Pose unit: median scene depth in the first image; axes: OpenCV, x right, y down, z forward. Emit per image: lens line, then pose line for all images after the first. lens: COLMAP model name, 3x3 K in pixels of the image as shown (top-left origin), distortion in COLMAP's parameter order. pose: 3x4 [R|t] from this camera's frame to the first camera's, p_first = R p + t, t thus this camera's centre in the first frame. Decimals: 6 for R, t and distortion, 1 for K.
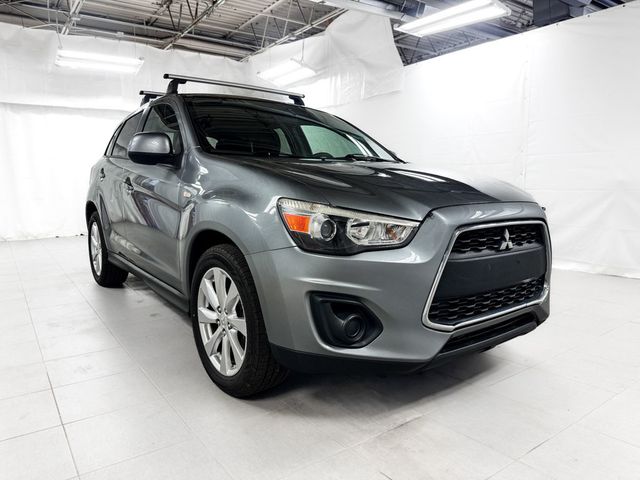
lens RADIAL K [[458.4, 0, 317.8], [0, 458.4, 239.9], [0, 0, 1]] dist [0.011490, -0.022223]
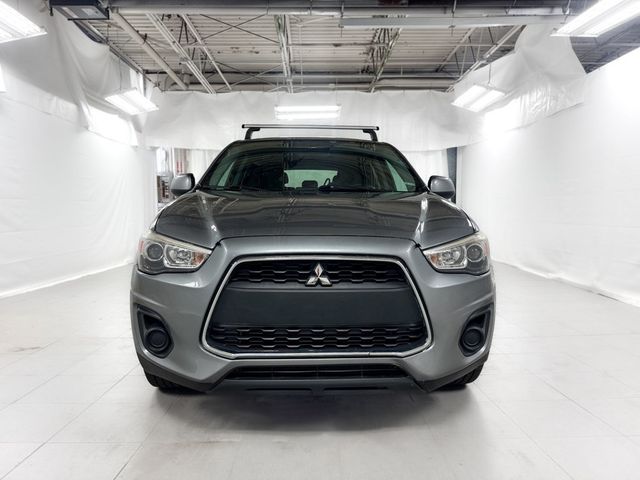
lens RADIAL K [[458.4, 0, 318.6], [0, 458.4, 235.3], [0, 0, 1]] dist [0.011490, -0.022223]
pose [[0.821261, 0.030440, -0.569740, 0.261036], [-0.071438, 0.996204, -0.049750, -0.009530], [0.566062, 0.081559, 0.820318, 0.063224]]
